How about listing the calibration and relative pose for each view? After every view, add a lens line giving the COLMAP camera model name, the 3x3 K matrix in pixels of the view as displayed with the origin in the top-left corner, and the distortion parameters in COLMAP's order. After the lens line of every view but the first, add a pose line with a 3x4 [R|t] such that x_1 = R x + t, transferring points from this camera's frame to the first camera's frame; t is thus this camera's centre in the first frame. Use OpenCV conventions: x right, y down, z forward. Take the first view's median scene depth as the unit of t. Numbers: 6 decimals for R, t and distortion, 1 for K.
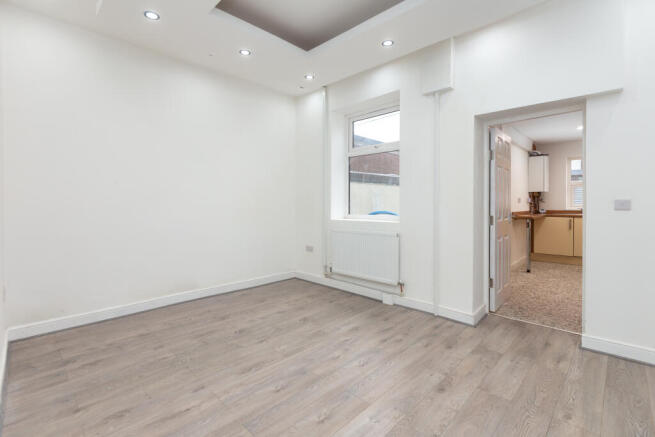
lens RADIAL K [[299.1, 0, 325.8], [0, 299.1, 205.5], [0, 0, 1]] dist [0.015440, 0.000087]
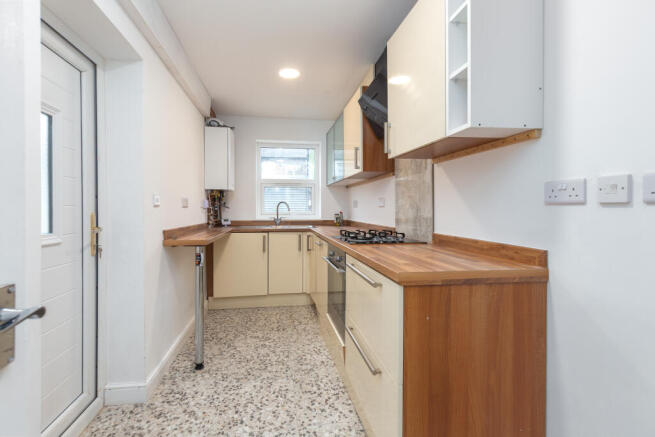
lens RADIAL K [[299.1, 0, 326.8], [0, 299.1, 214.7], [0, 0, 1]] dist [0.015440, 0.000087]
pose [[0.580236, -0.007794, 0.814411, 0.357884], [0.000956, 0.999960, 0.008888, -0.002875], [-0.814448, -0.004378, 0.580221, 0.502491]]
